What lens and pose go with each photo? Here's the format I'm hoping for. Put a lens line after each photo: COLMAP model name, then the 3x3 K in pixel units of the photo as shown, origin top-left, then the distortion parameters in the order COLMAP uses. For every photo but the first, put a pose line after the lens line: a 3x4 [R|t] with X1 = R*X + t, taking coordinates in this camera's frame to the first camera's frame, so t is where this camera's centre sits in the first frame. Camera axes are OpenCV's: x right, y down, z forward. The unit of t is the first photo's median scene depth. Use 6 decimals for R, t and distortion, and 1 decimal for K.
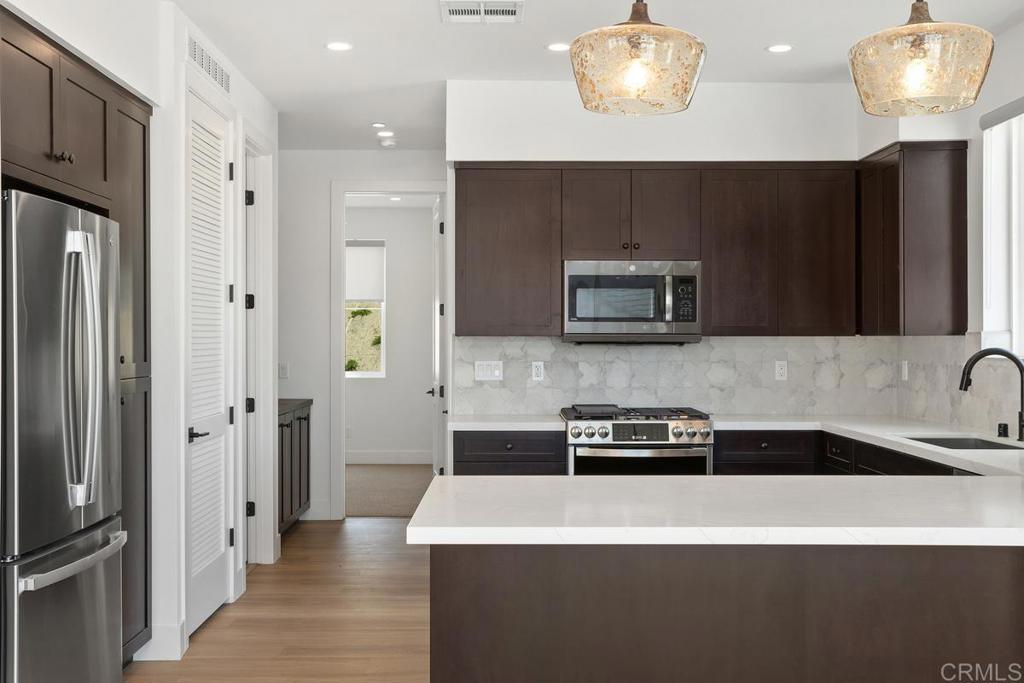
lens RADIAL K [[1142.3, 0, 511.9], [0, 1142.3, 339.5], [0, 0, 1]] dist [0.033655, 0.000000]
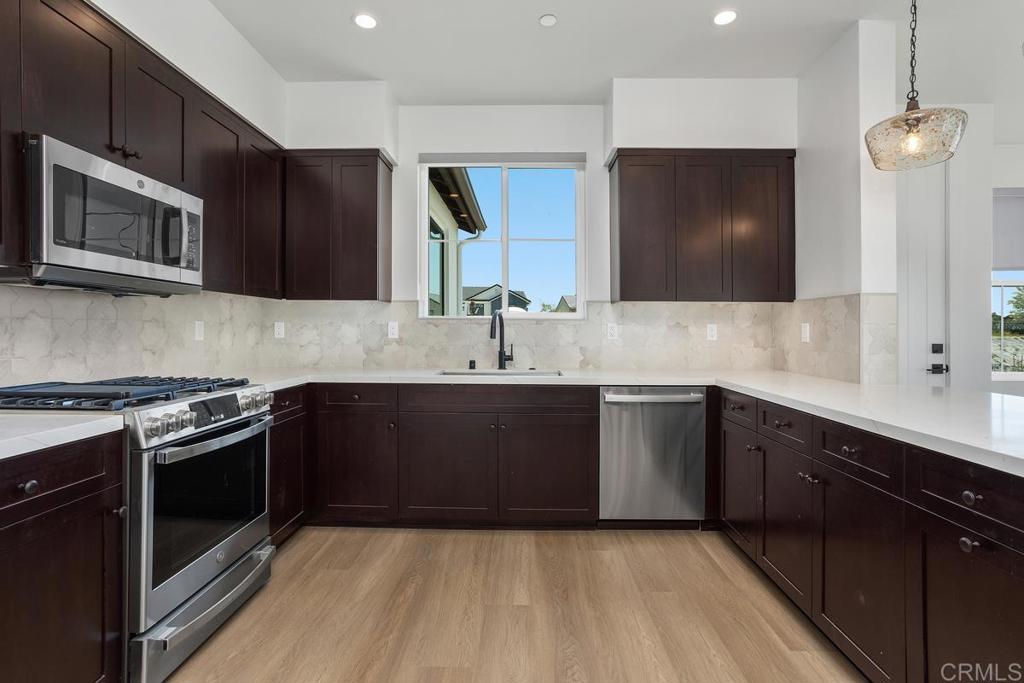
lens RADIAL K [[498.2, 0, 509.8], [0, 498.2, 333.4], [0, 0, 1]] dist [0.001001, 0.002079]
pose [[0.035520, -0.006153, 0.999350, -0.193517], [-0.005333, 0.999966, 0.006346, 0.026641], [-0.999355, -0.005555, 0.035486, 0.755775]]
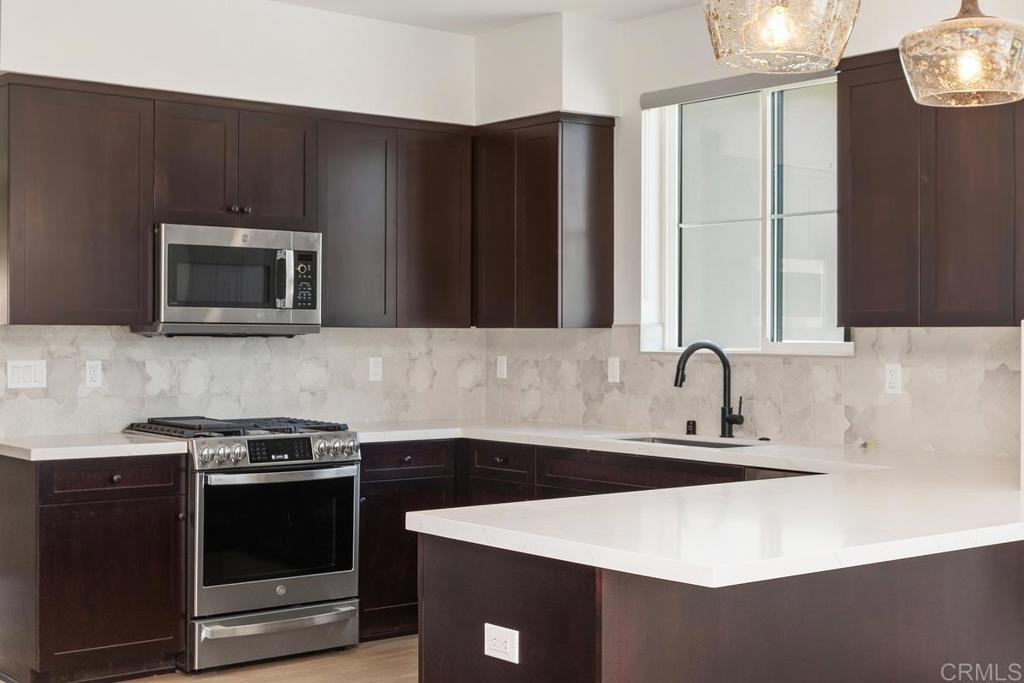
lens RADIAL K [[1456.2, 0, 513.7], [0, 1456.2, 338.2], [0, 0, 1]] dist [-0.033746, 0.000000]
pose [[0.784440, 0.000816, 0.620204, -0.357715], [-0.003841, 0.999986, 0.003543, 0.000801], [-0.620193, -0.005162, 0.784433, 0.117518]]
